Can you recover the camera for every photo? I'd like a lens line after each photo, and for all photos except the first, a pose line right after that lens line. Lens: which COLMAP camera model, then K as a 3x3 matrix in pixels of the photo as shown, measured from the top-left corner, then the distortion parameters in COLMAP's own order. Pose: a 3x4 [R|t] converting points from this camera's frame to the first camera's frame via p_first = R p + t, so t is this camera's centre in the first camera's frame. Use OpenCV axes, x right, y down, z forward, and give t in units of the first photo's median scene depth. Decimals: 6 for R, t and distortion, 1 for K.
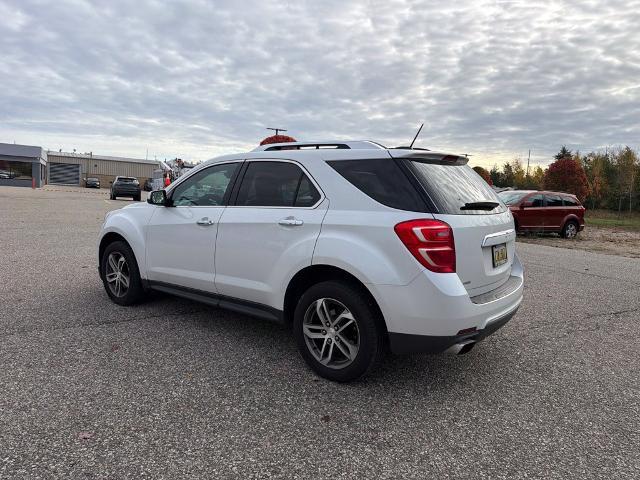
lens RADIAL K [[450.9, 0, 319.3], [0, 450.9, 240.2], [0, 0, 1]] dist [0.025195, -0.025258]
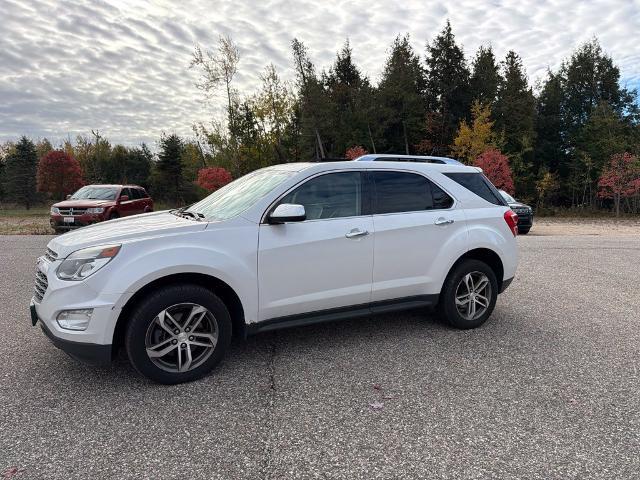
lens RADIAL K [[448.4, 0, 317.0], [0, 448.4, 256.6], [0, 0, 1]] dist [0.024922, -0.031887]
pose [[0.403028, -0.163245, 0.900511, -1.386695], [0.109992, 0.985471, 0.129419, -0.150054], [-0.908554, 0.046890, 0.415128, 0.825747]]
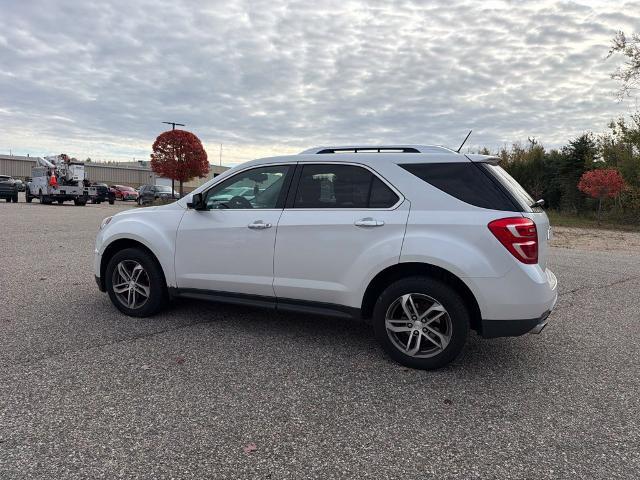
lens RADIAL K [[448.3, 0, 316.6], [0, 448.3, 248.7], [0, 0, 1]] dist [0.034697, -0.041506]
pose [[0.969436, -0.040207, 0.242029, -0.444623], [0.034213, 0.998996, 0.028919, -0.015617], [-0.242949, -0.019755, 0.969838, 0.024650]]
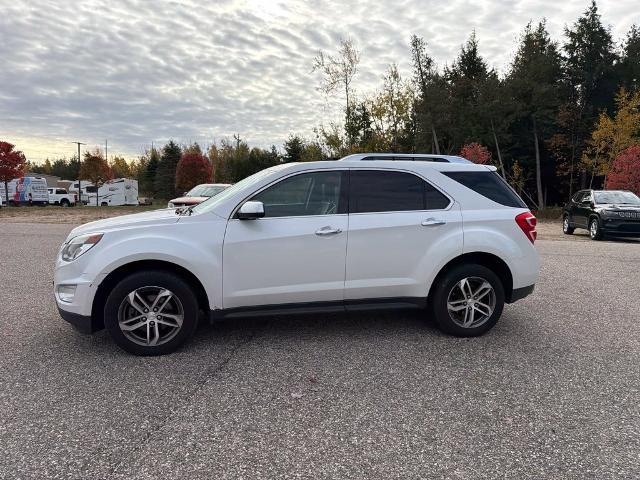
lens RADIAL K [[448.4, 0, 317.0], [0, 448.4, 256.6], [0, 0, 1]] dist [0.024922, -0.031887]
pose [[0.640496, -0.139626, 0.755162, -1.217447], [0.094970, 0.990186, 0.102532, -0.106196], [-0.762067, 0.006046, 0.647470, 0.468543]]
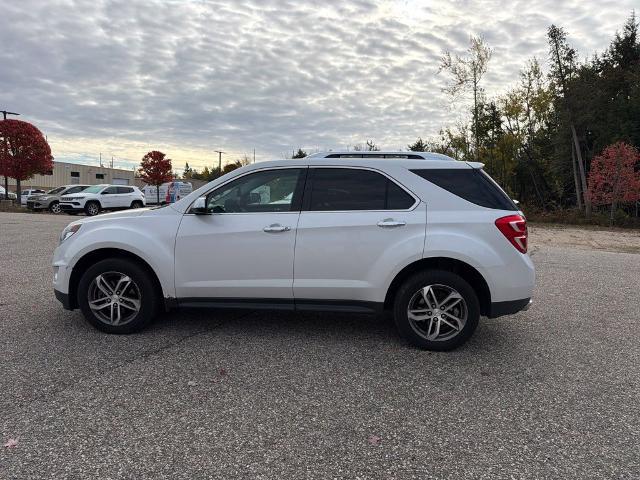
lens RADIAL K [[448.2, 0, 315.4], [0, 448.2, 249.7], [0, 0, 1]] dist [0.047503, -0.059489]
pose [[0.839004, -0.085280, 0.537400, -0.856635], [0.068396, 0.996337, 0.051327, -0.046553], [-0.539809, -0.006308, 0.841764, 0.154374]]
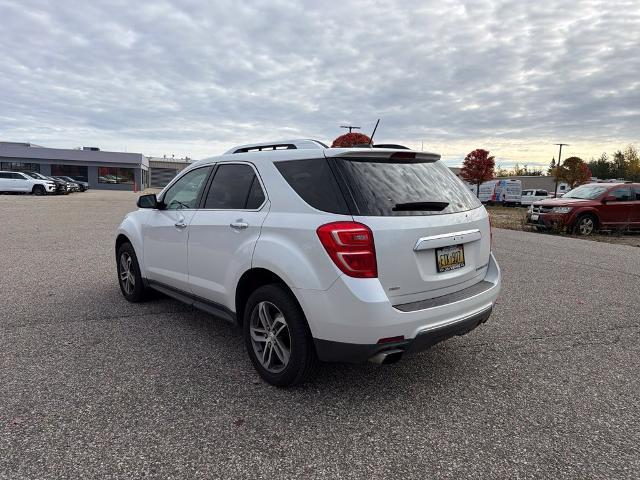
lens RADIAL K [[452.5, 0, 320.7], [0, 452.5, 245.2], [0, 0, 1]] dist [0.014230, -0.009349]
pose [[0.981656, 0.000674, -0.190658, 0.313107], [0.002253, 0.999883, 0.015135, -0.009376], [0.190646, -0.015287, 0.981540, 0.047532]]
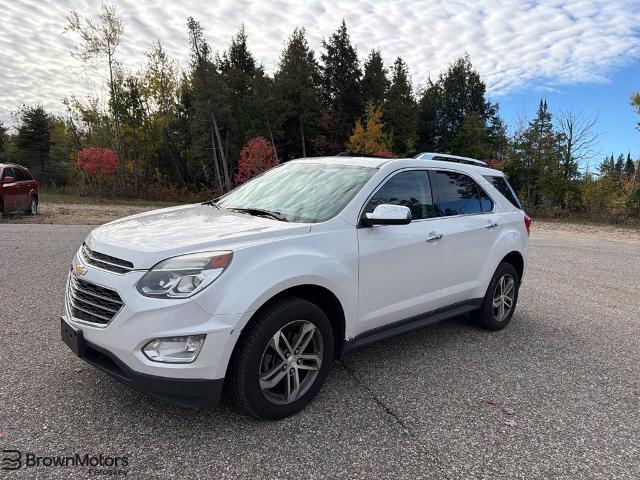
lens RADIAL K [[449.0, 0, 318.0], [0, 449.0, 253.4], [0, 0, 1]] dist [0.029361, -0.033037]
pose [[0.147221, -0.173482, 0.973771, -1.409434], [0.064928, 0.984070, 0.165501, -0.208023], [-0.986970, 0.038860, 0.156140, 1.314816]]
